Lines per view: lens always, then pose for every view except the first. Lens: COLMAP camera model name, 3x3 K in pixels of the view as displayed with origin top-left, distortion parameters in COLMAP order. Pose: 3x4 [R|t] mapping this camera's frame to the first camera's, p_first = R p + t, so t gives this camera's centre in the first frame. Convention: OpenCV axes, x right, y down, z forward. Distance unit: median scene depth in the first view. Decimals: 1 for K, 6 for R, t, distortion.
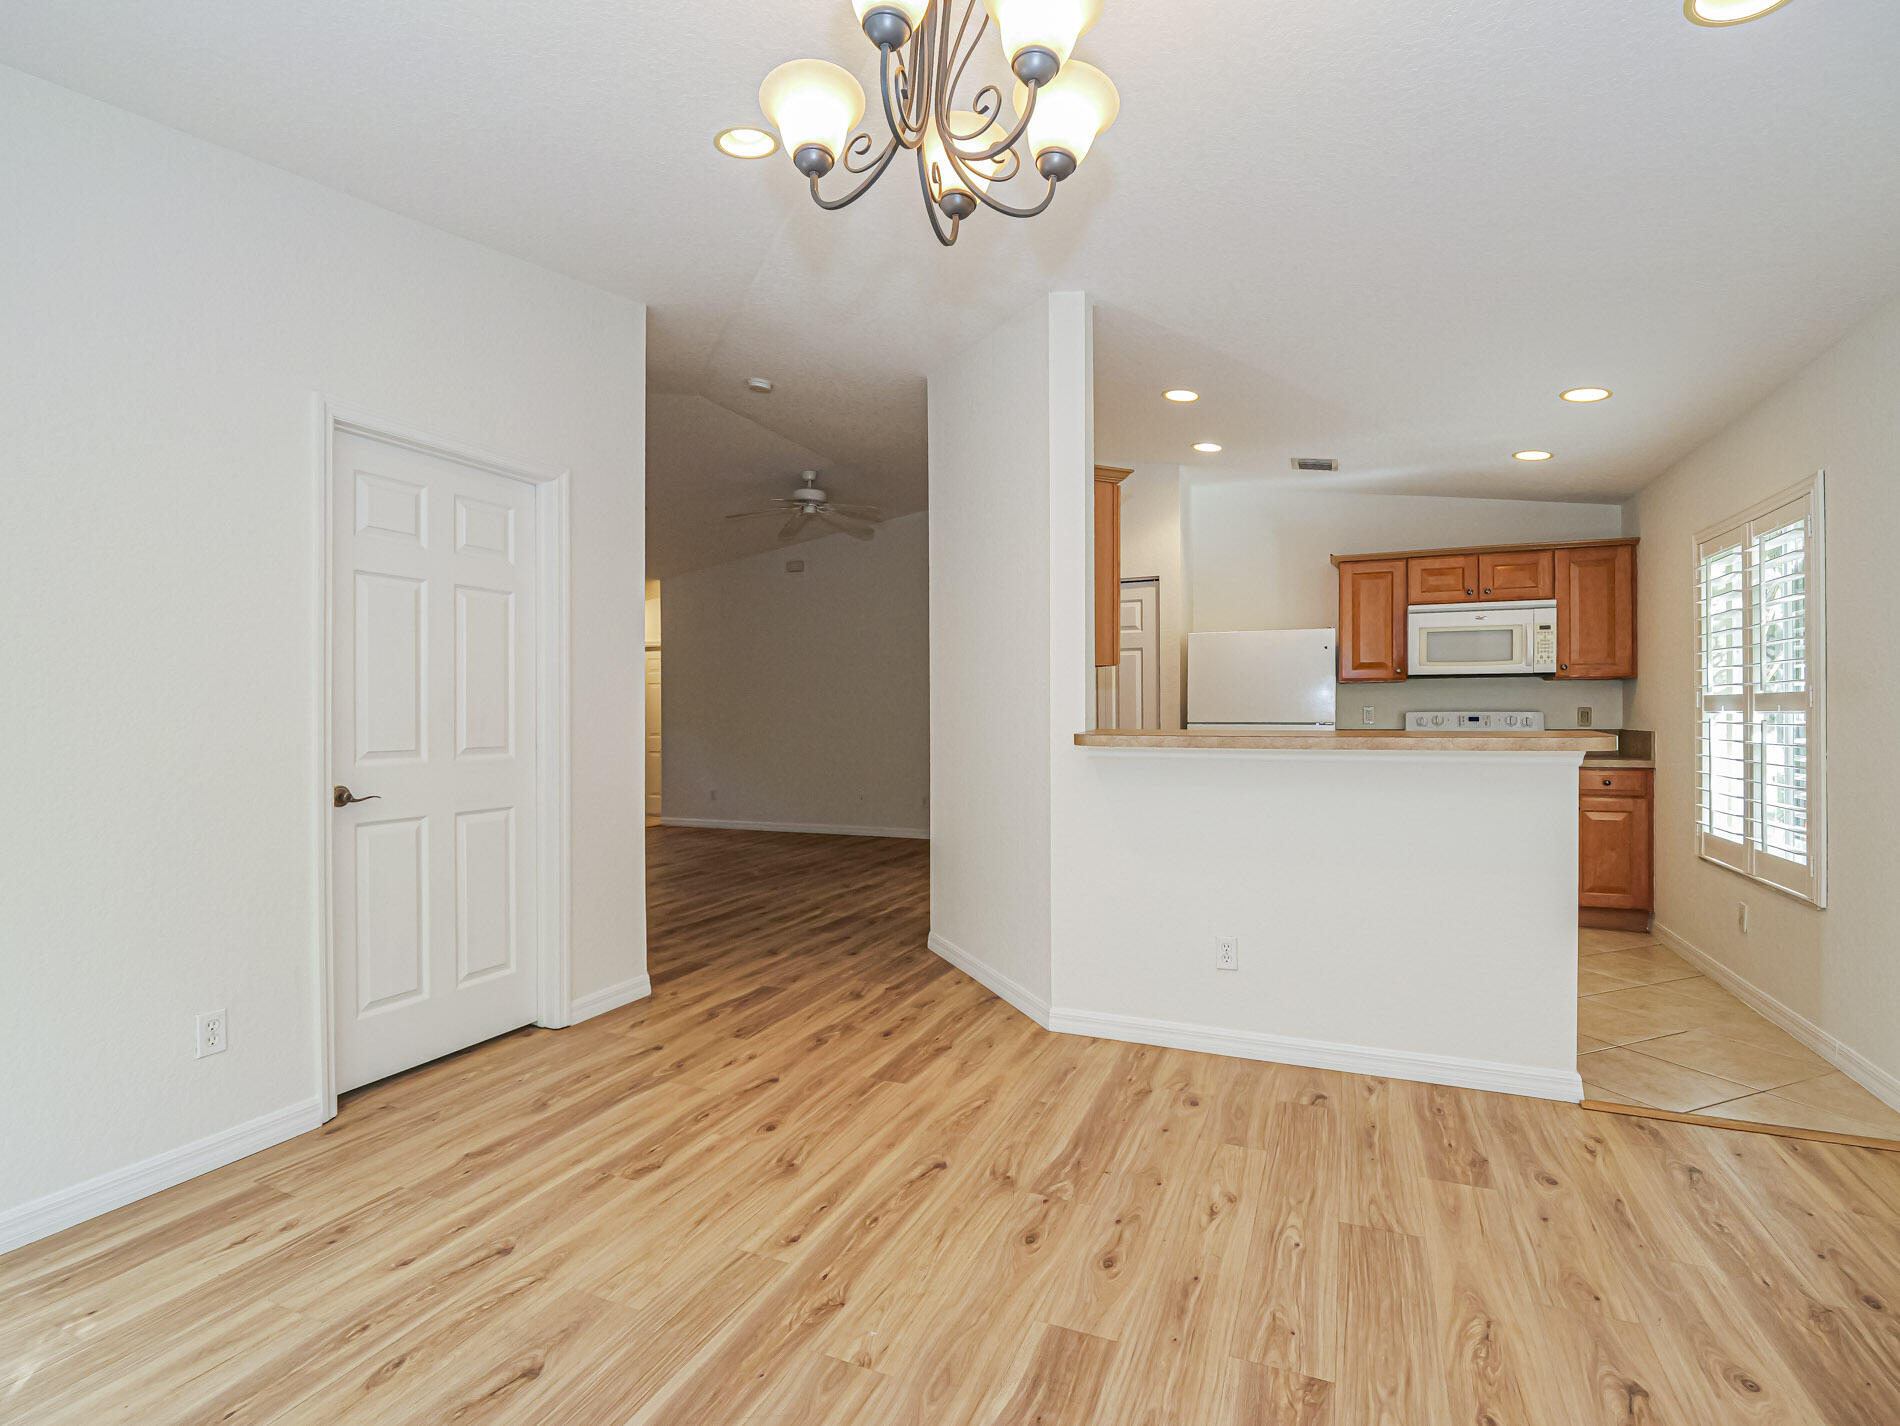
lens RADIAL K [[957.1, 0, 955.7], [0, 957.1, 709.0], [0, 0, 1]] dist [-0.006230, -0.000613]
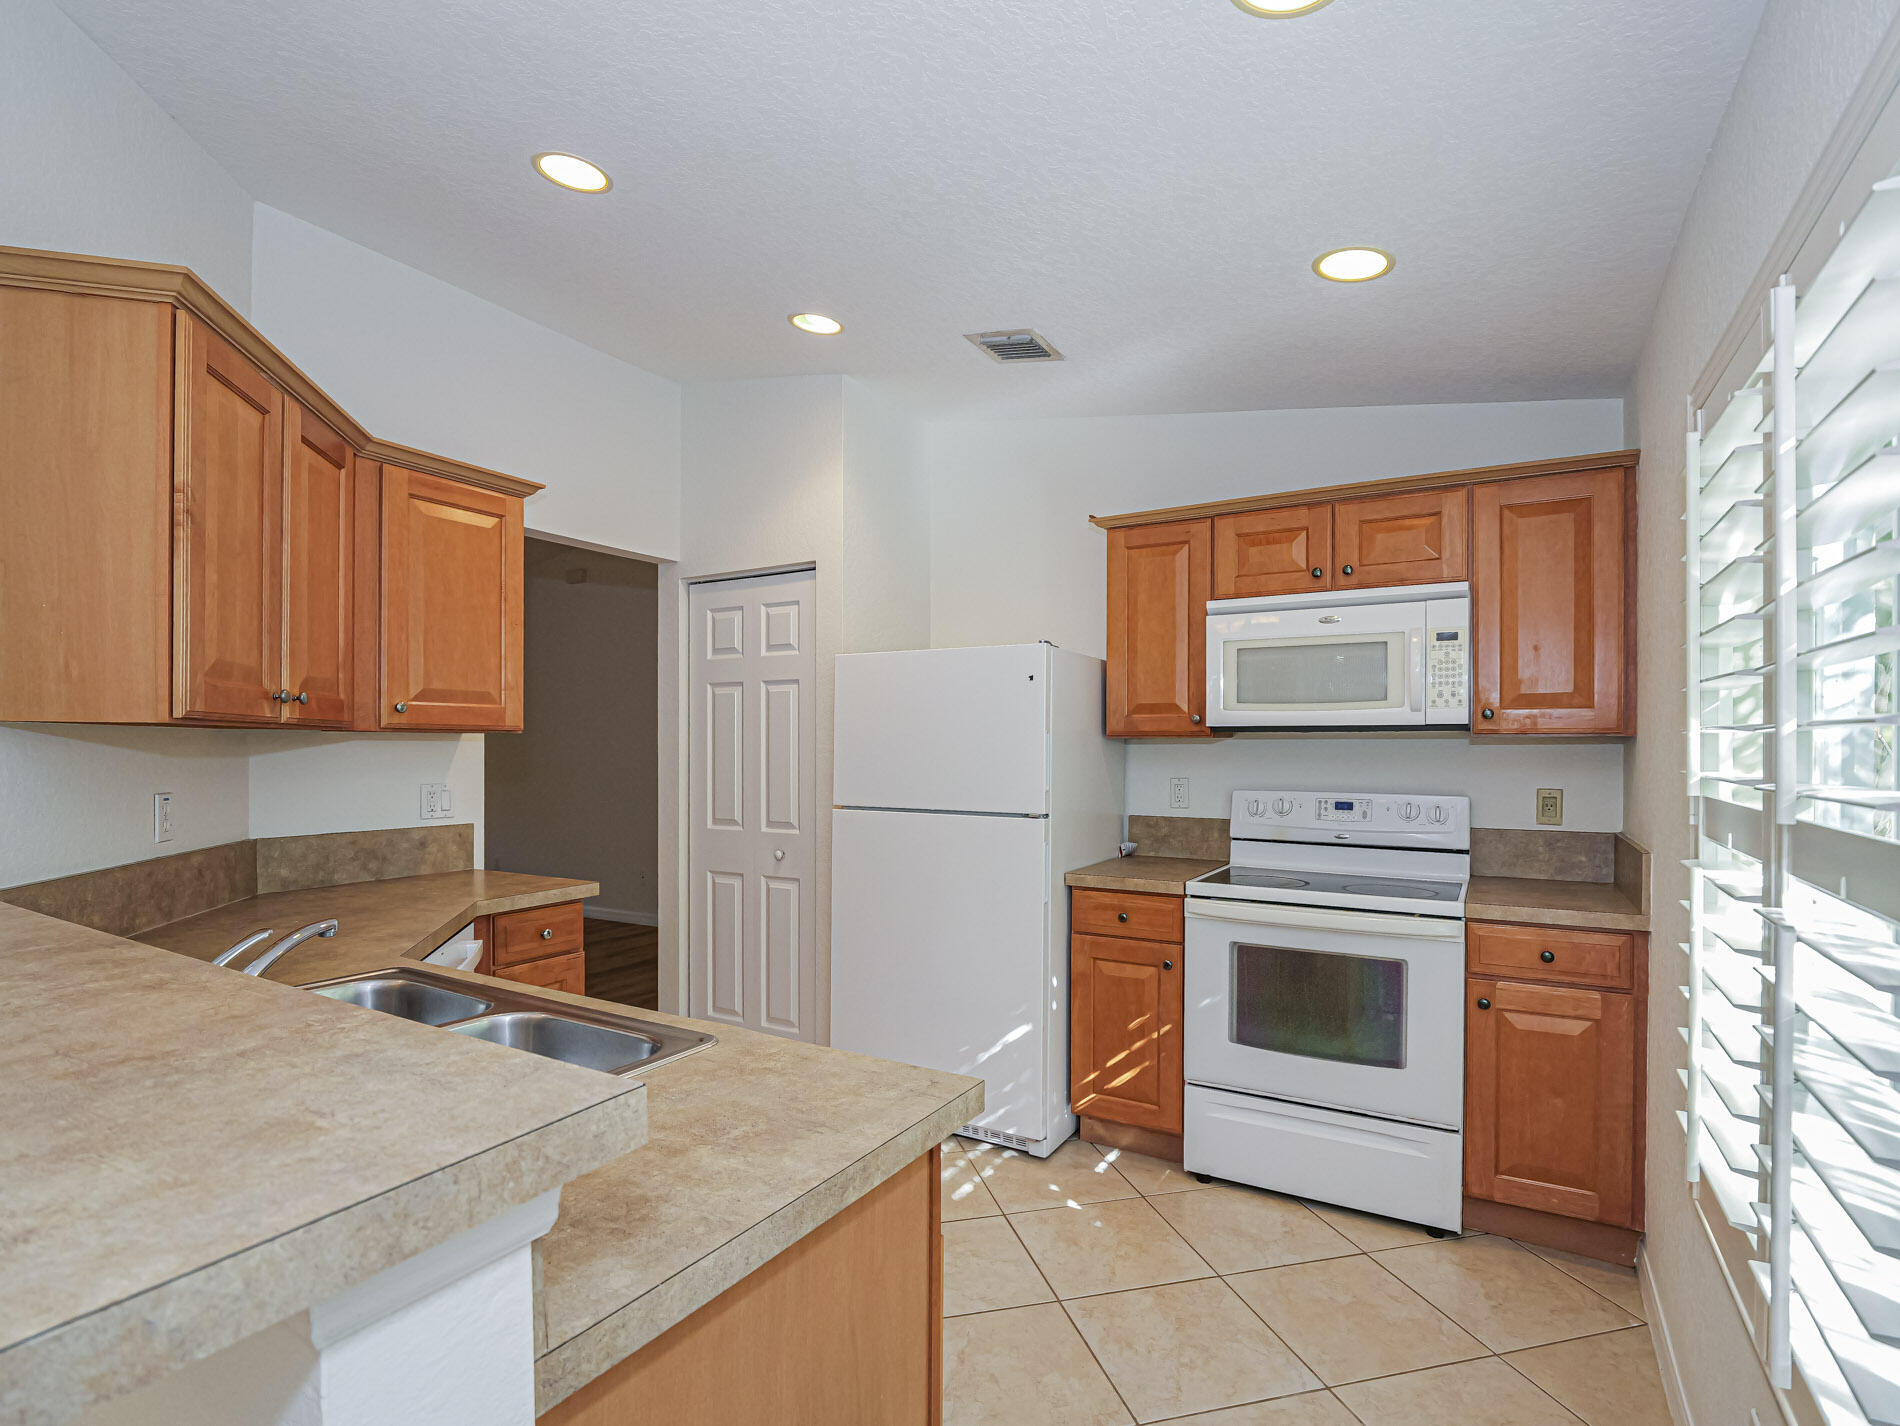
lens RADIAL K [[957.1, 0, 961.2], [0, 957.1, 743.9], [0, 0, 1]] dist [-0.006230, -0.000613]
pose [[0.989784, 0.004806, -0.142495, 0.424202], [-0.003796, 0.999966, 0.007362, -0.029925], [0.142525, -0.006746, 0.989768, 0.445996]]
